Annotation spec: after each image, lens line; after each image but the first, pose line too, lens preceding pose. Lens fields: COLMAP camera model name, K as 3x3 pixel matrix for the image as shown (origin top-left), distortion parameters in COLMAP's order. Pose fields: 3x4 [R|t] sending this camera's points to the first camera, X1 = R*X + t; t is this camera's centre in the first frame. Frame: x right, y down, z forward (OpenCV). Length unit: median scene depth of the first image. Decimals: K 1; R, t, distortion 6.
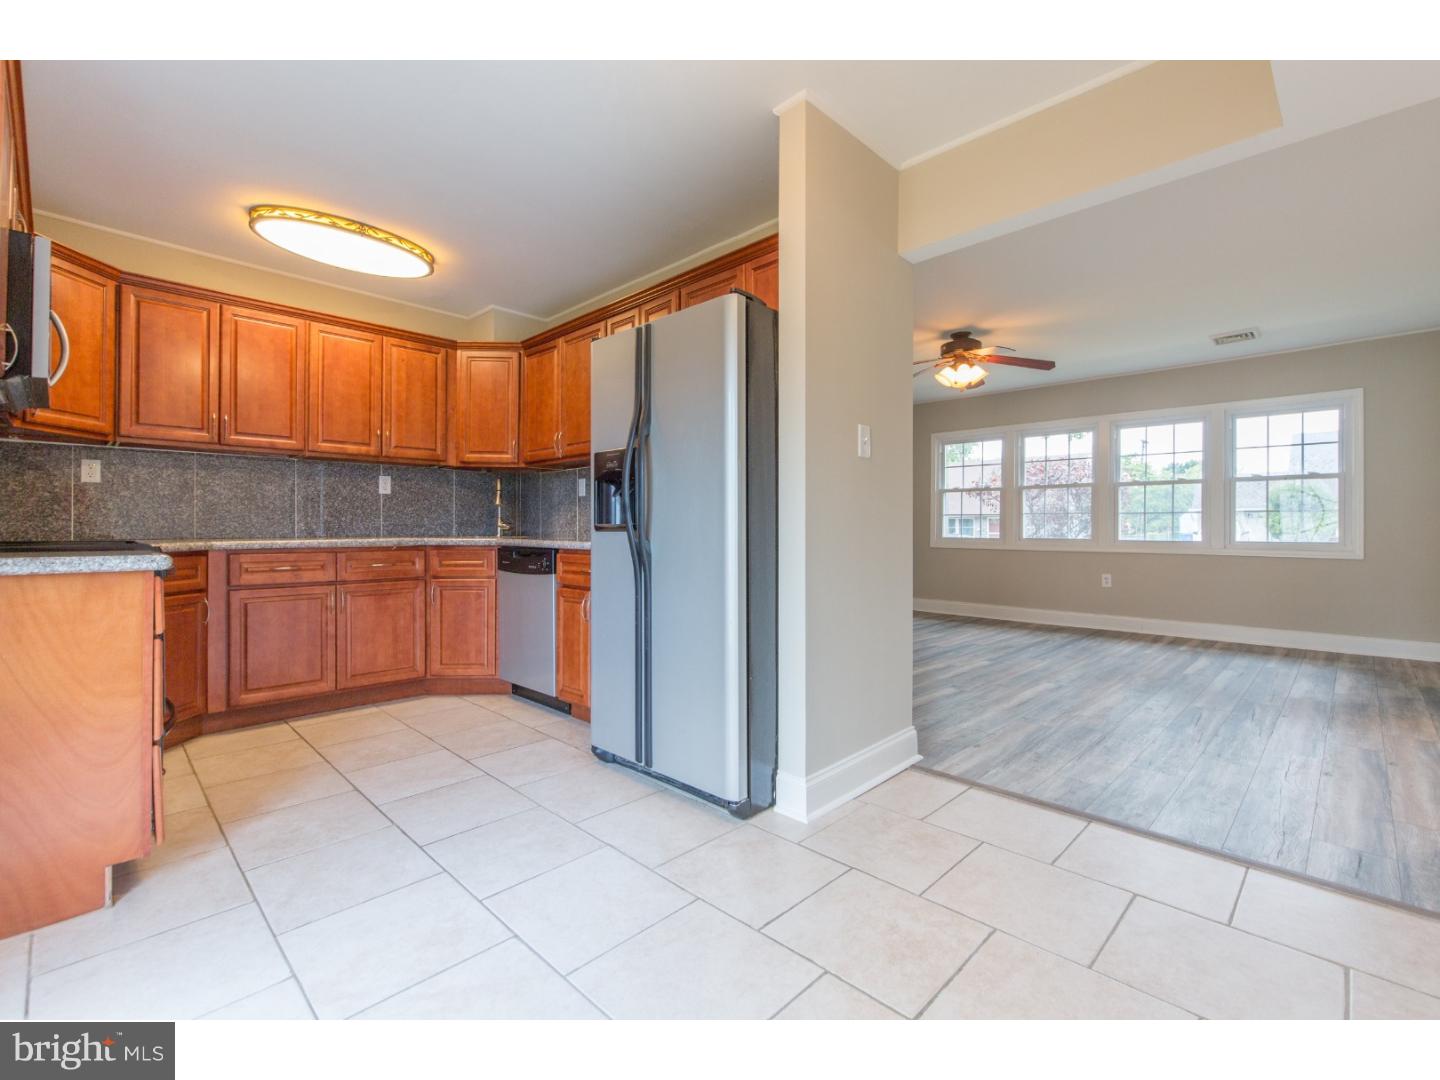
lens RADIAL K [[645.7, 0, 726.5], [0, 645.7, 525.7], [0, 0, 1]] dist [-0.001721, -0.000618]
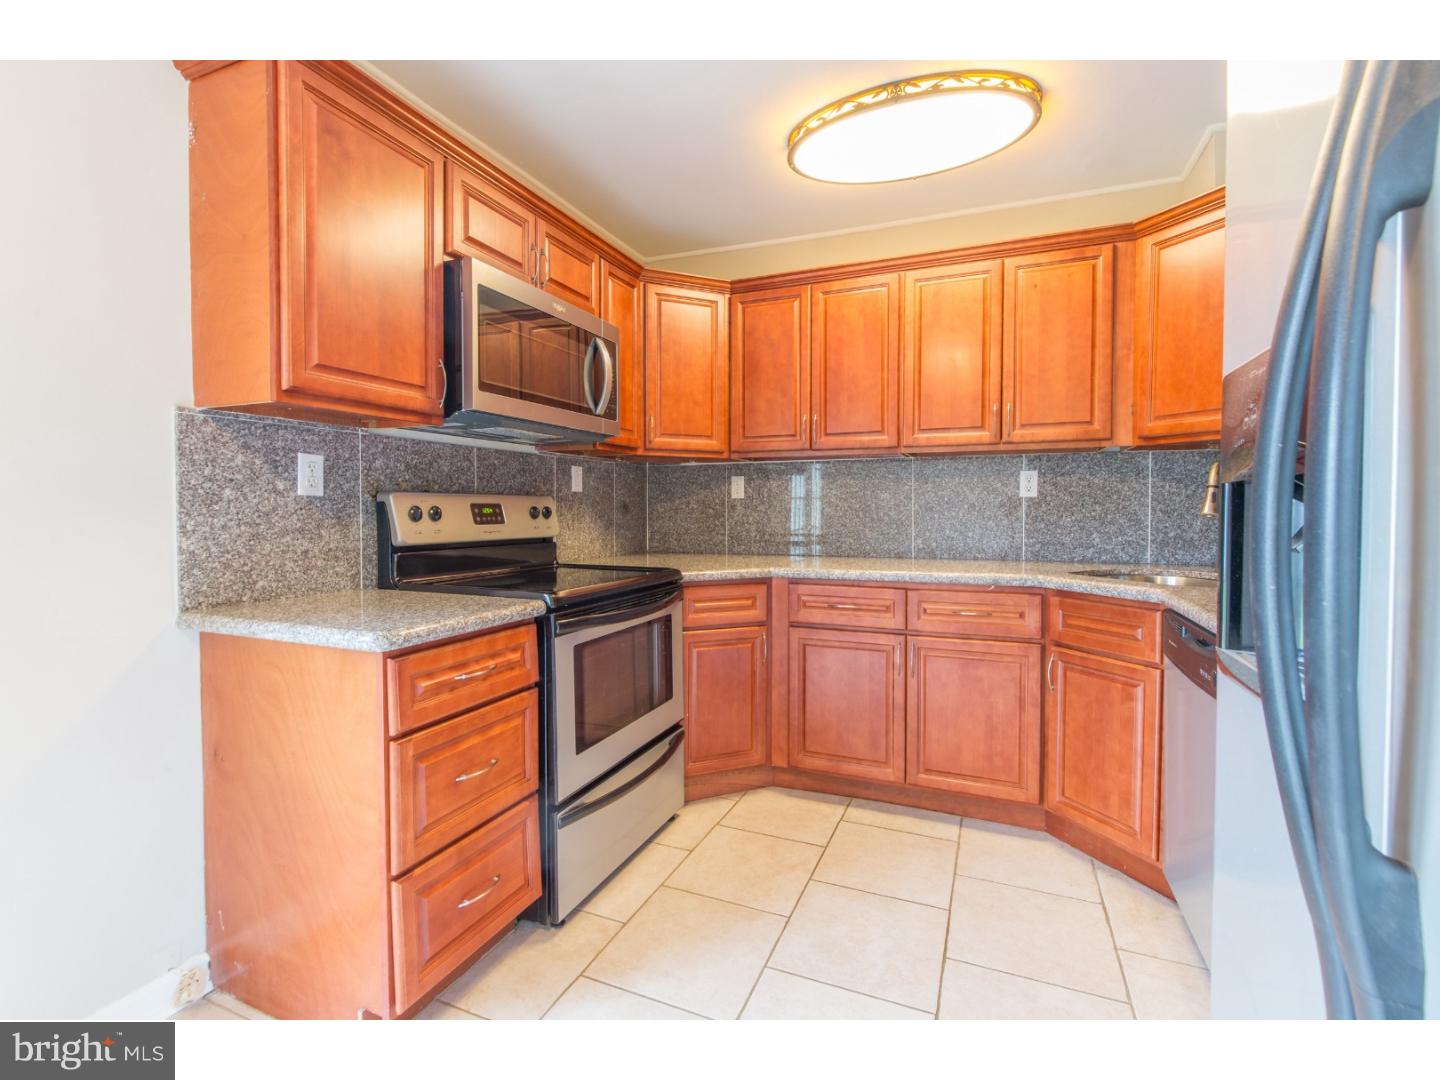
lens RADIAL K [[645.7, 0, 726.5], [0, 645.7, 525.7], [0, 0, 1]] dist [-0.001721, -0.000618]
pose [[0.371370, 0.022107, -0.928222, -0.027268], [0.004591, 0.999661, 0.025645, -0.047059], [0.928473, -0.013785, 0.371143, 0.562035]]
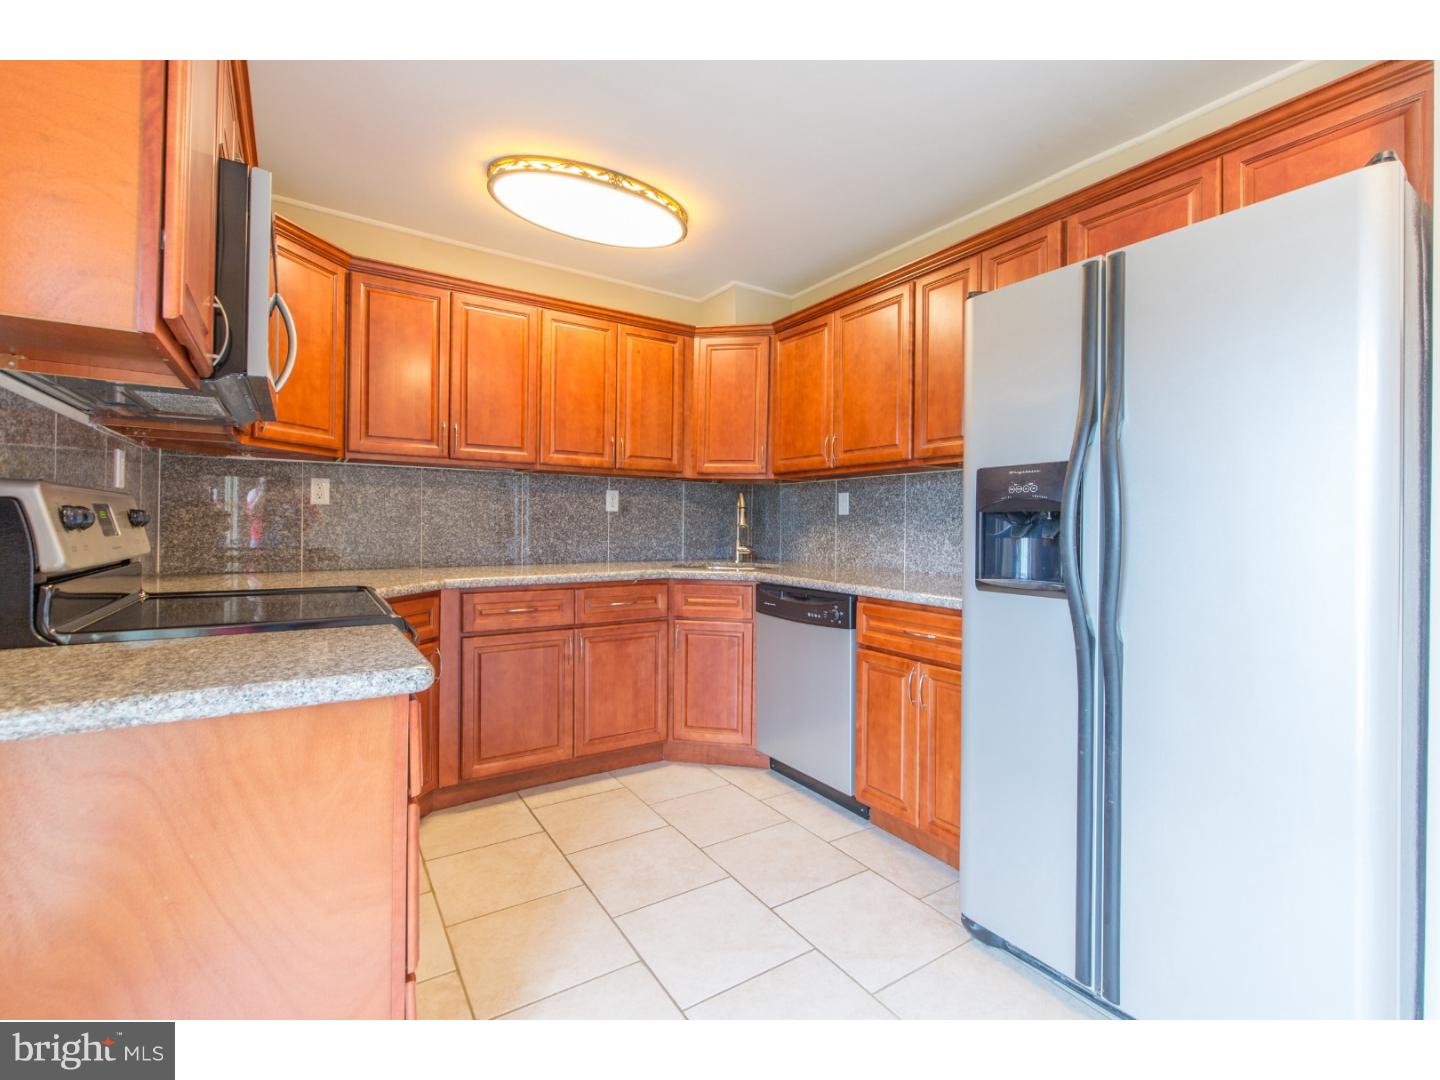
lens RADIAL K [[645.7, 0, 726.5], [0, 645.7, 525.7], [0, 0, 1]] dist [-0.001721, -0.000618]
pose [[0.976614, 0.009709, -0.214783, -0.244763], [-0.008510, 0.999943, 0.006505, -0.045746], [0.214834, -0.004526, 0.976640, 0.248106]]
